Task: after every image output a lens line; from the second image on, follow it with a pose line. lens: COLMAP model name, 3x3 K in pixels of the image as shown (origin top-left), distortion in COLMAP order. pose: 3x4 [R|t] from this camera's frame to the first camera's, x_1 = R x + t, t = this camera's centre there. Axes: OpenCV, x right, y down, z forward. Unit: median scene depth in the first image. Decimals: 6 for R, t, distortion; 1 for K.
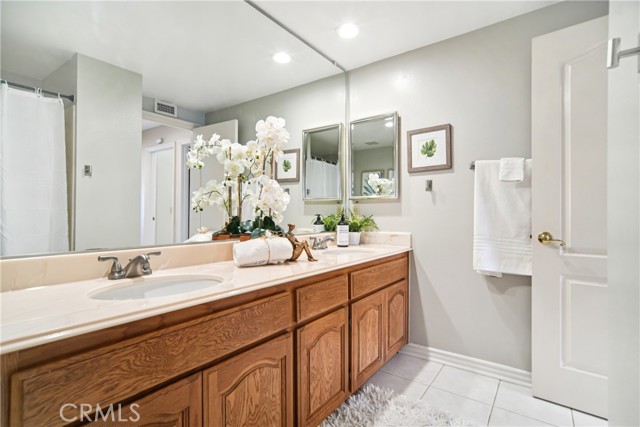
lens RADIAL K [[315.6, 0, 317.7], [0, 315.6, 213.2], [0, 0, 1]] dist [-0.009868, 0.006317]
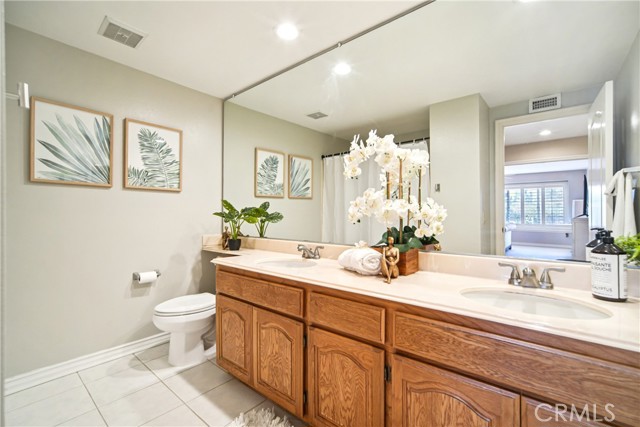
lens RADIAL K [[293.2, 0, 317.1], [0, 293.2, 213.3], [0, 0, 1]] dist [-0.020206, 0.008039]
pose [[-0.084998, -0.008100, -0.996348, 0.866037], [0.002135, 0.999963, -0.008312, -0.034451], [0.996379, -0.002833, -0.084978, 0.954153]]
